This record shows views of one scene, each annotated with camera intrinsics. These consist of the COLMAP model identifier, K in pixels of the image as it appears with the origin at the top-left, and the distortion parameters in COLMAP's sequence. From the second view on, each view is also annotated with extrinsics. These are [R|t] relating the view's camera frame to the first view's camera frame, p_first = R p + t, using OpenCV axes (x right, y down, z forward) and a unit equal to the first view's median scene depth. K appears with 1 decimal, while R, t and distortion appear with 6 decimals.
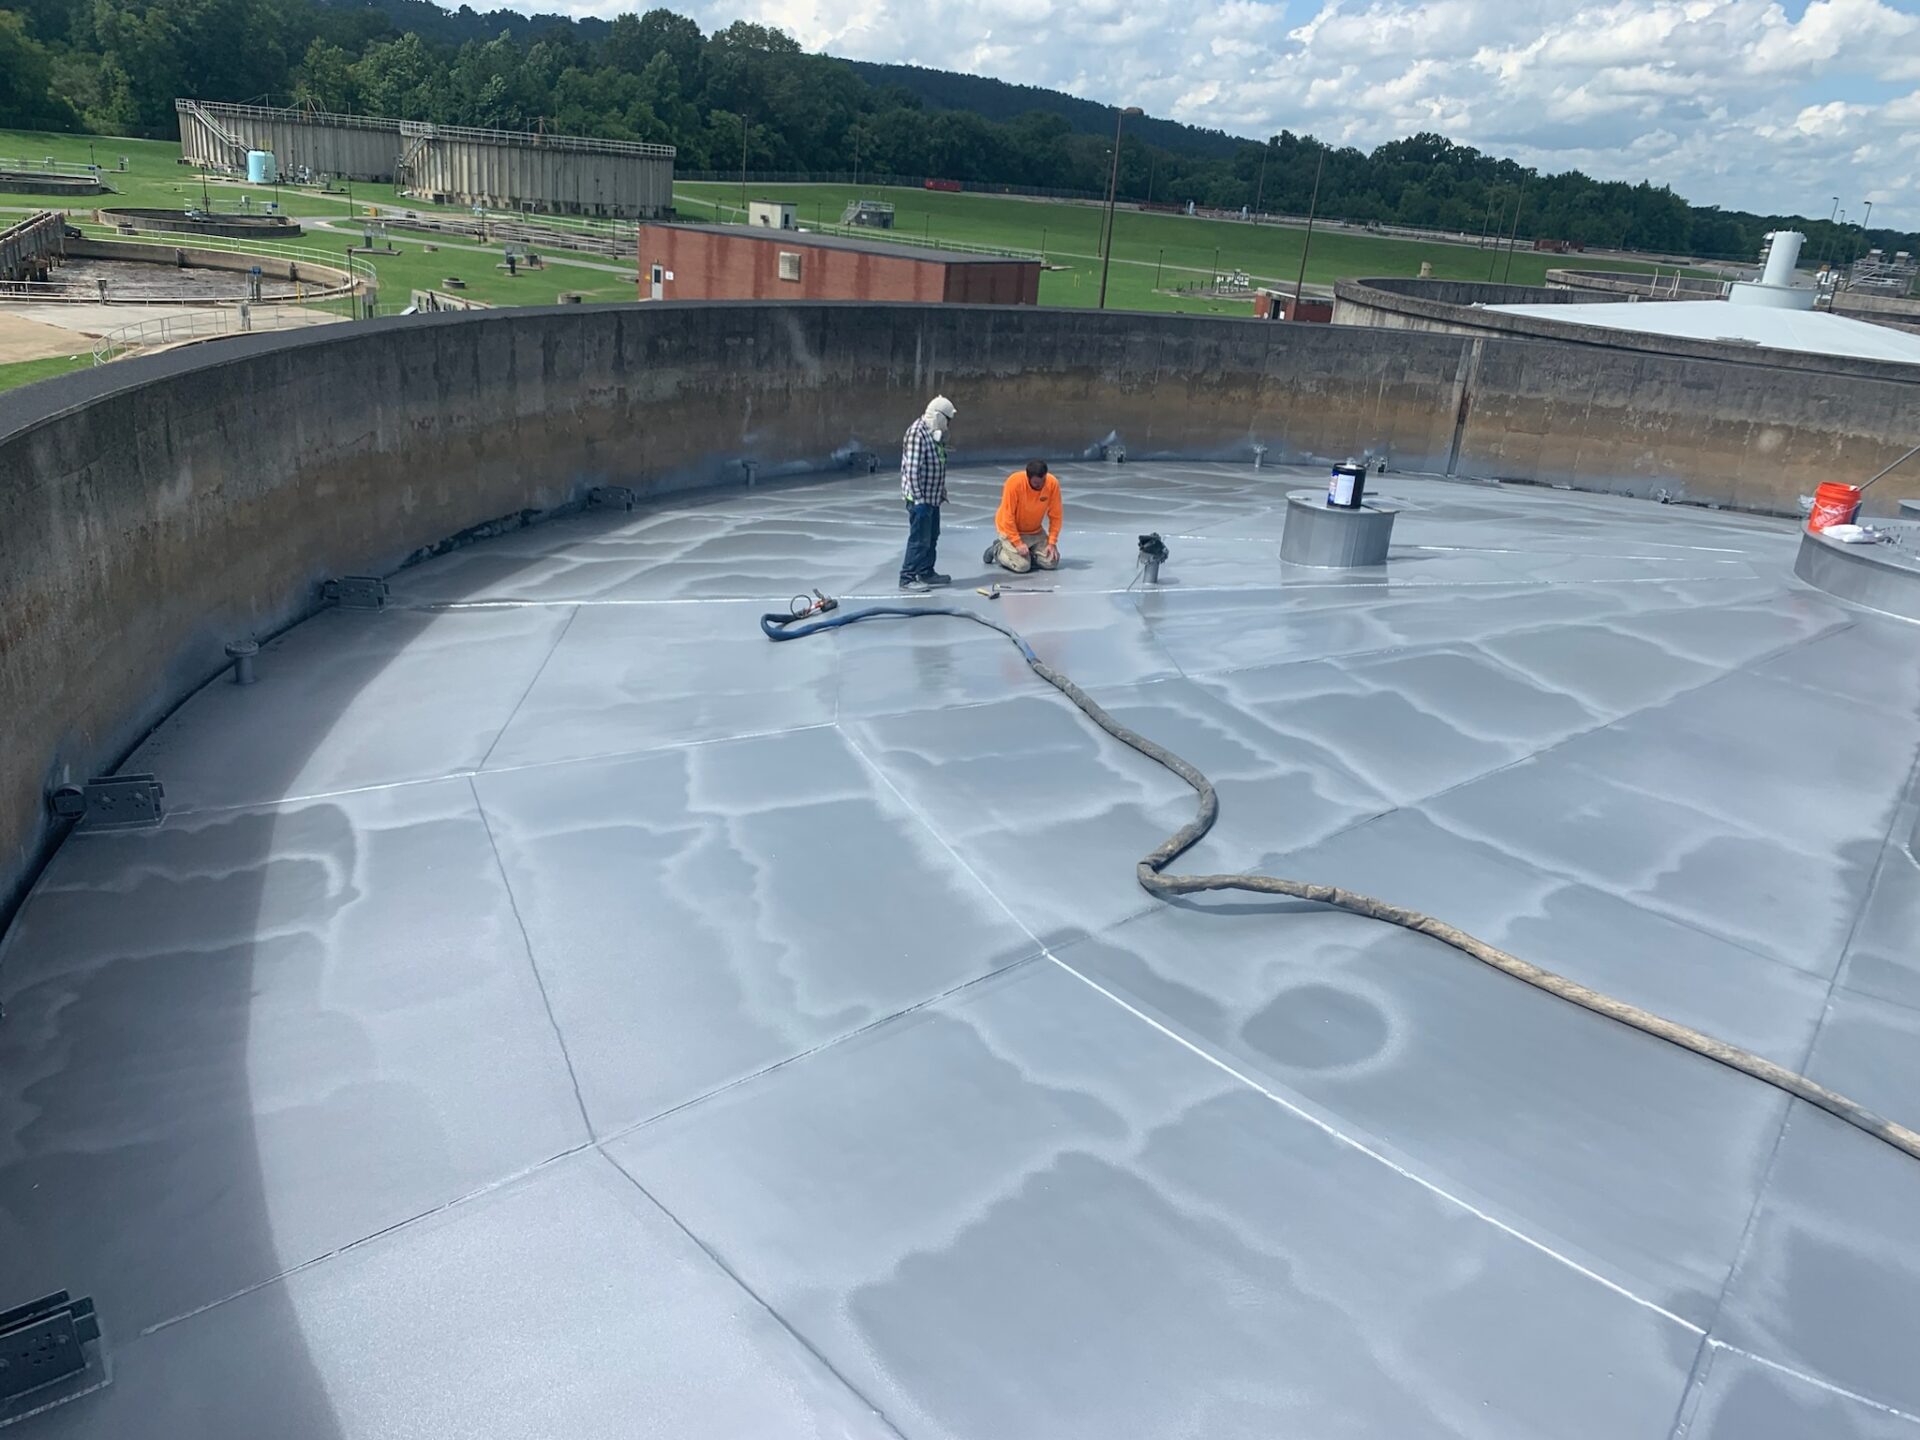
lens RADIAL K [[1456.9, 0, 962.8], [0, 1456.9, 710.4], [0, 0, 1]] dist [-0.034840, 0.033085]
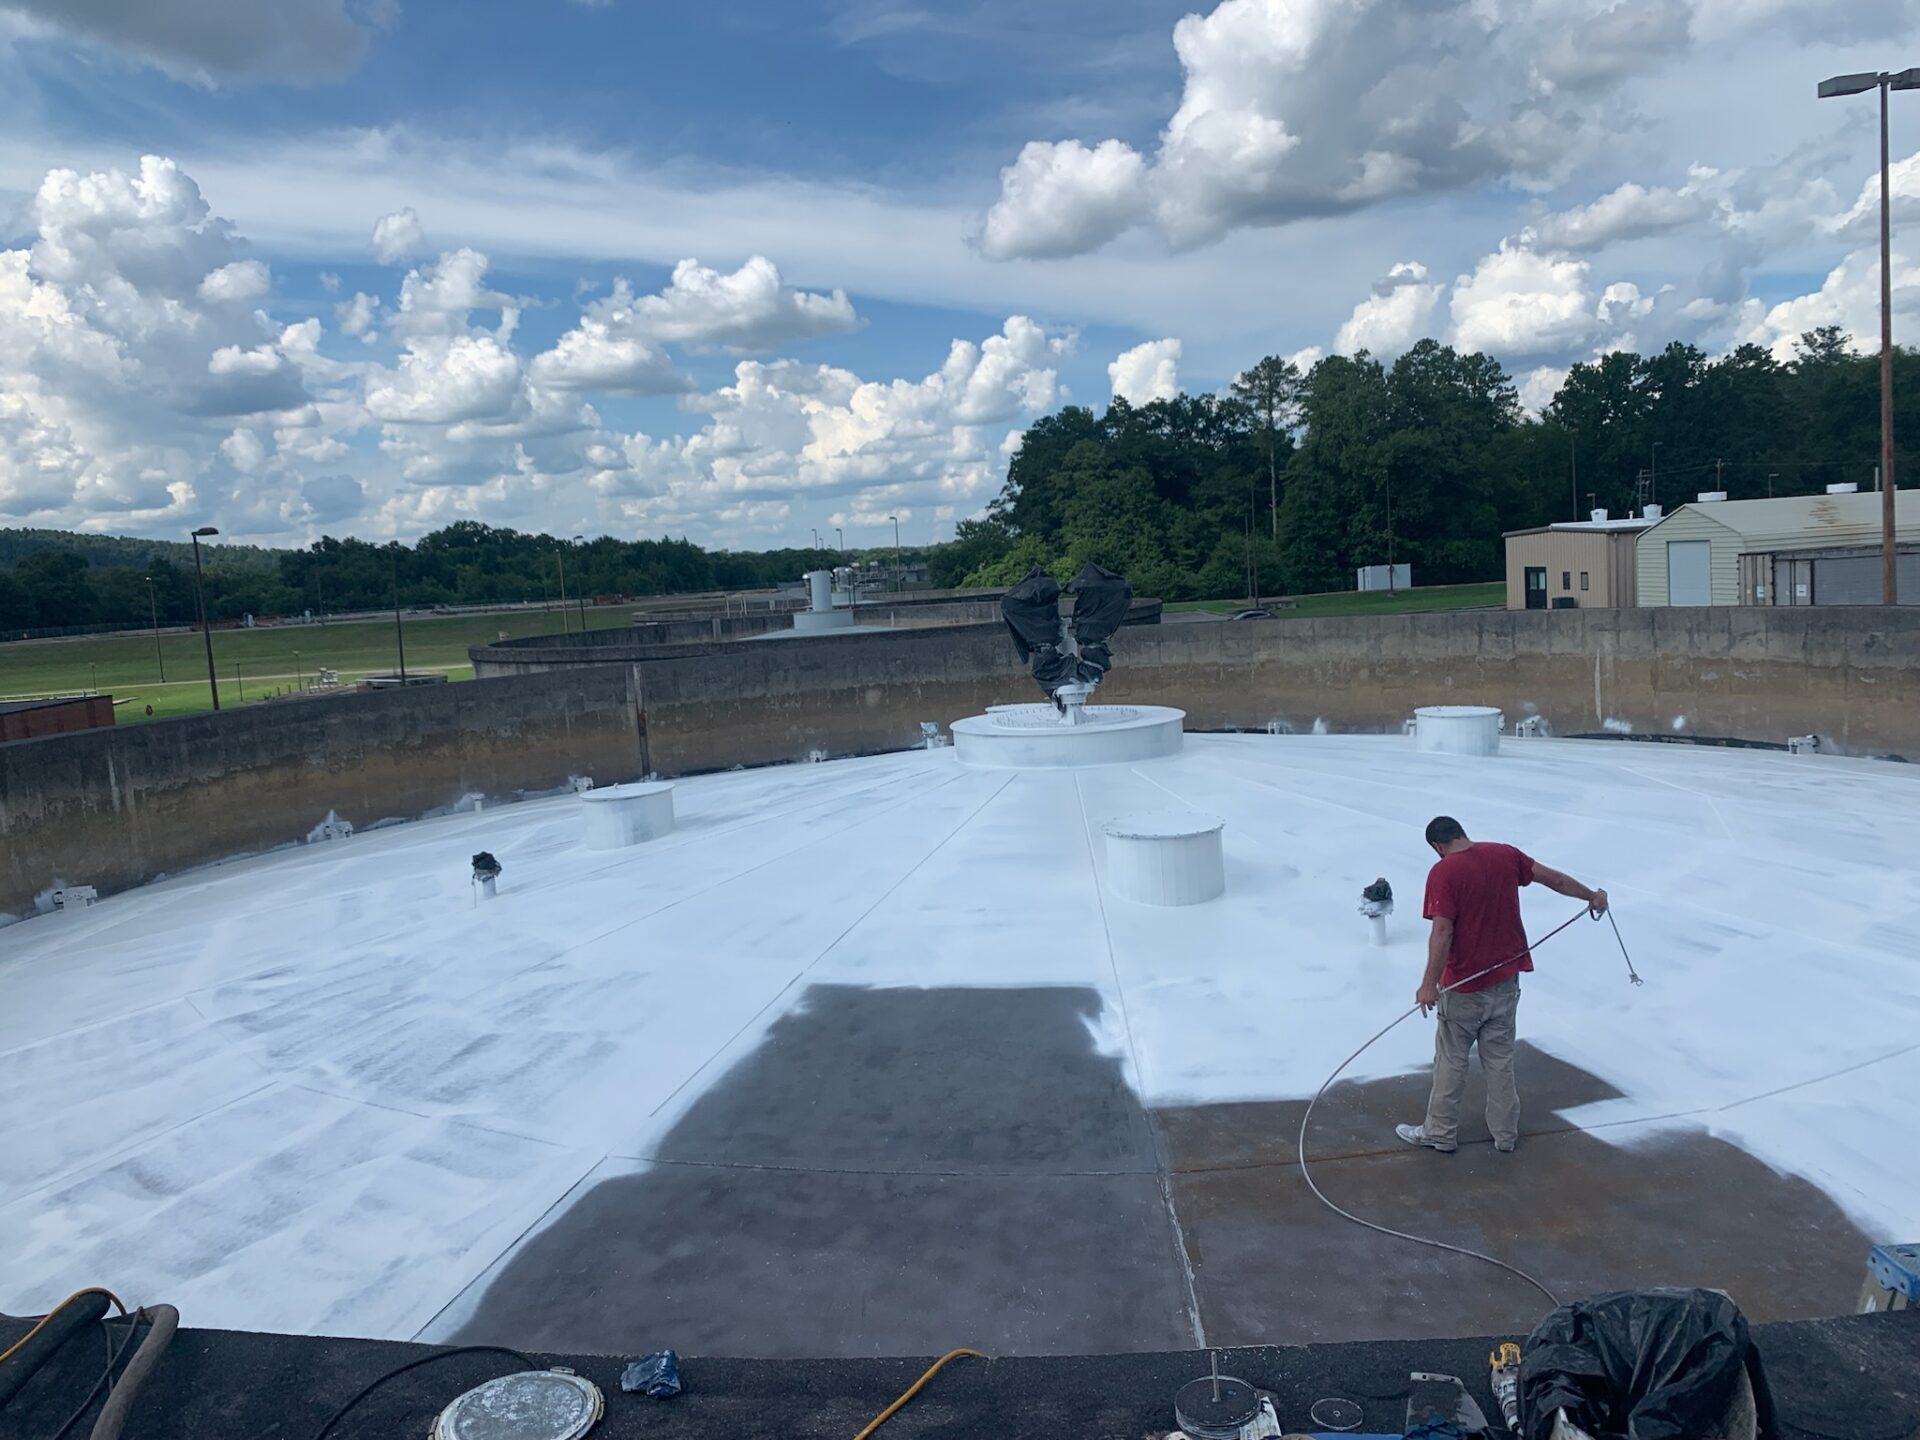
lens RADIAL K [[1473.3, 0, 960.5], [0, 1473.3, 718.9], [0, 0, 1]] dist [0.002539, -0.103233]
pose [[0.795378, -0.187810, 0.576283, -0.130380], [0.323158, 0.935774, -0.141051, 0.038672], [-0.512780, 0.298419, 0.804986, -0.086066]]
